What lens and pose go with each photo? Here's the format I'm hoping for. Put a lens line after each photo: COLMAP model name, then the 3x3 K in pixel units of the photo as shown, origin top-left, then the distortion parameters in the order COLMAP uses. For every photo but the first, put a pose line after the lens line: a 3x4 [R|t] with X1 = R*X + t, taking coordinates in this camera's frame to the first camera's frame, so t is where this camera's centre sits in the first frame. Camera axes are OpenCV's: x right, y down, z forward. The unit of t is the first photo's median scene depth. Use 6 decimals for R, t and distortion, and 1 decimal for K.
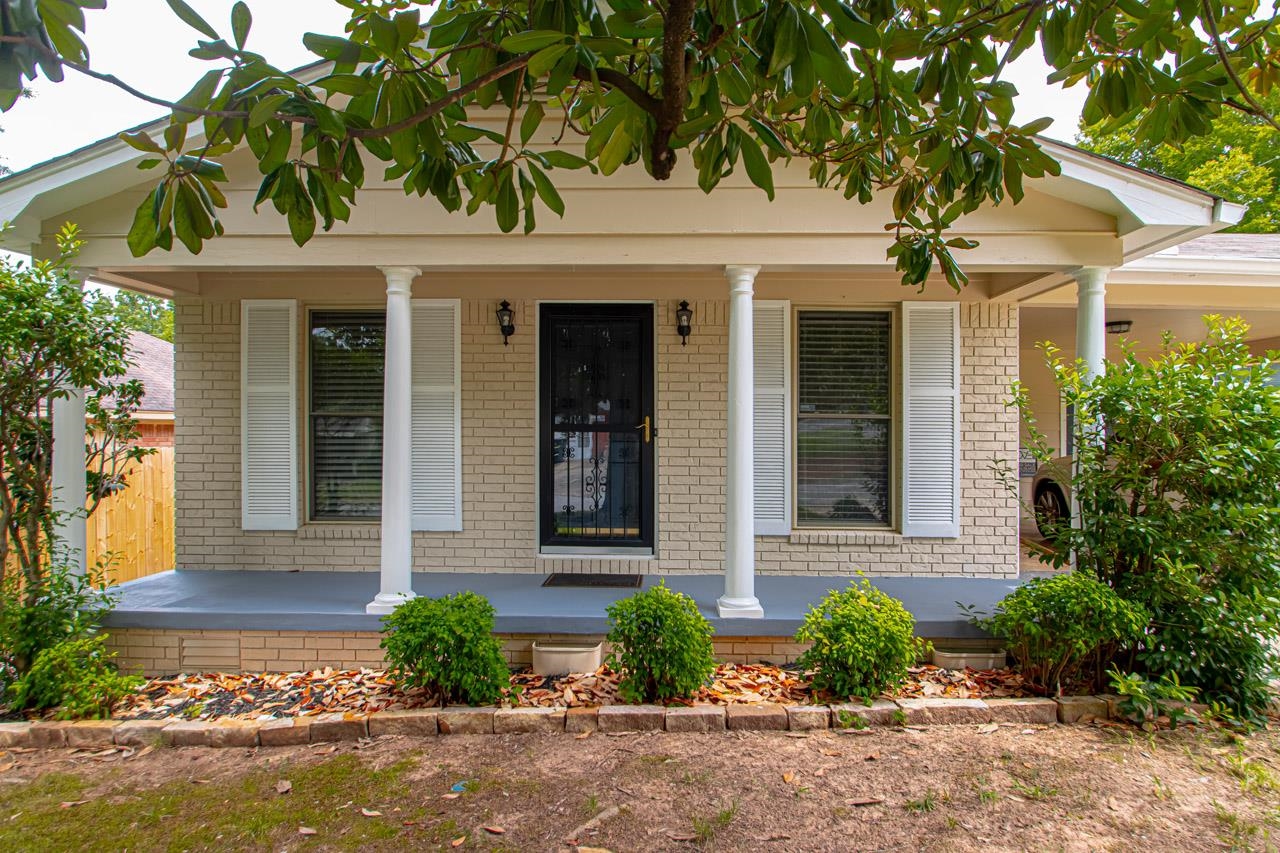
lens RADIAL K [[687.0, 0, 640.6], [0, 687.0, 443.1], [0, 0, 1]] dist [0.002229, -0.001535]
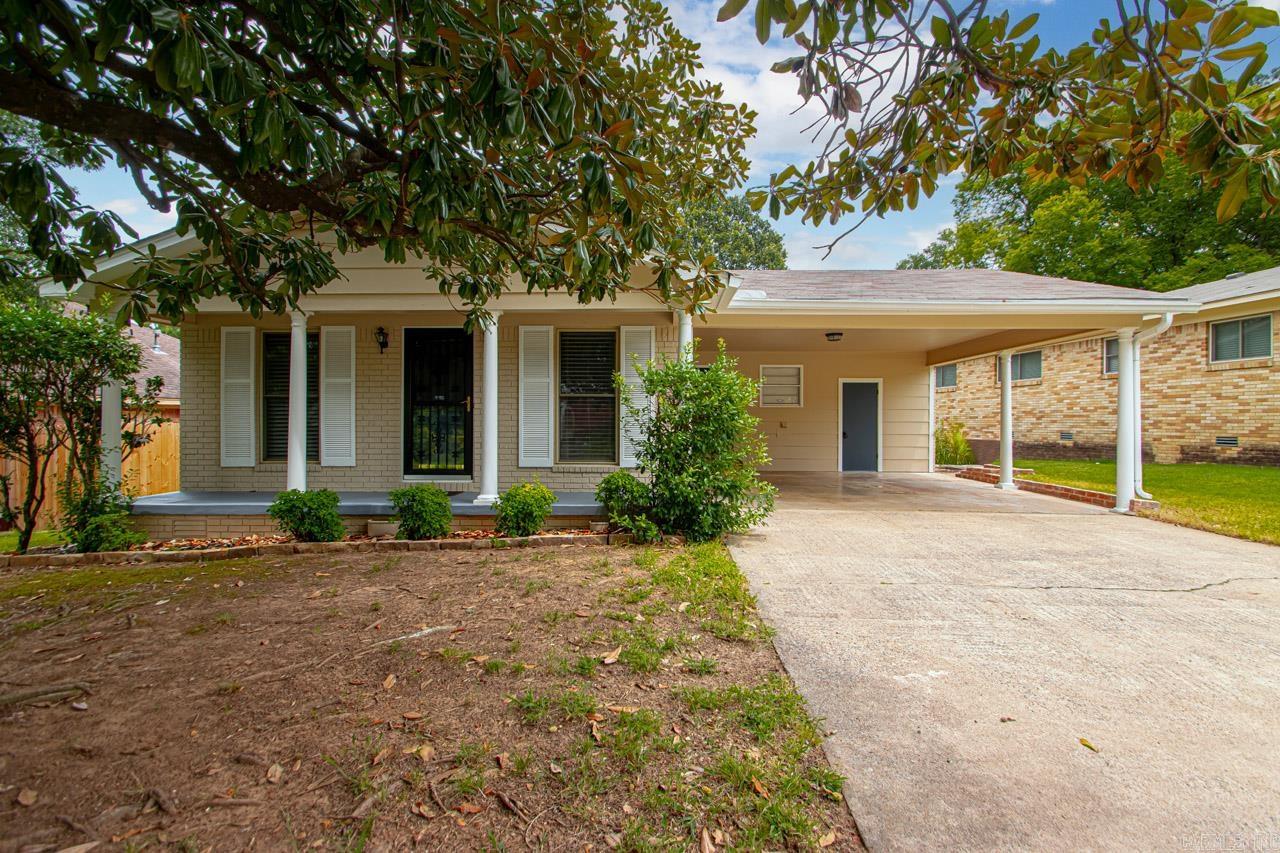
lens RADIAL K [[613.8, 0, 653.0], [0, 613.8, 421.9], [0, 0, 1]] dist [0.011577, -0.000199]
pose [[0.999977, -0.006387, -0.002209, 0.465148], [0.006350, 0.999844, -0.016477, 0.050800], [0.002314, 0.016463, 0.999862, -0.483821]]
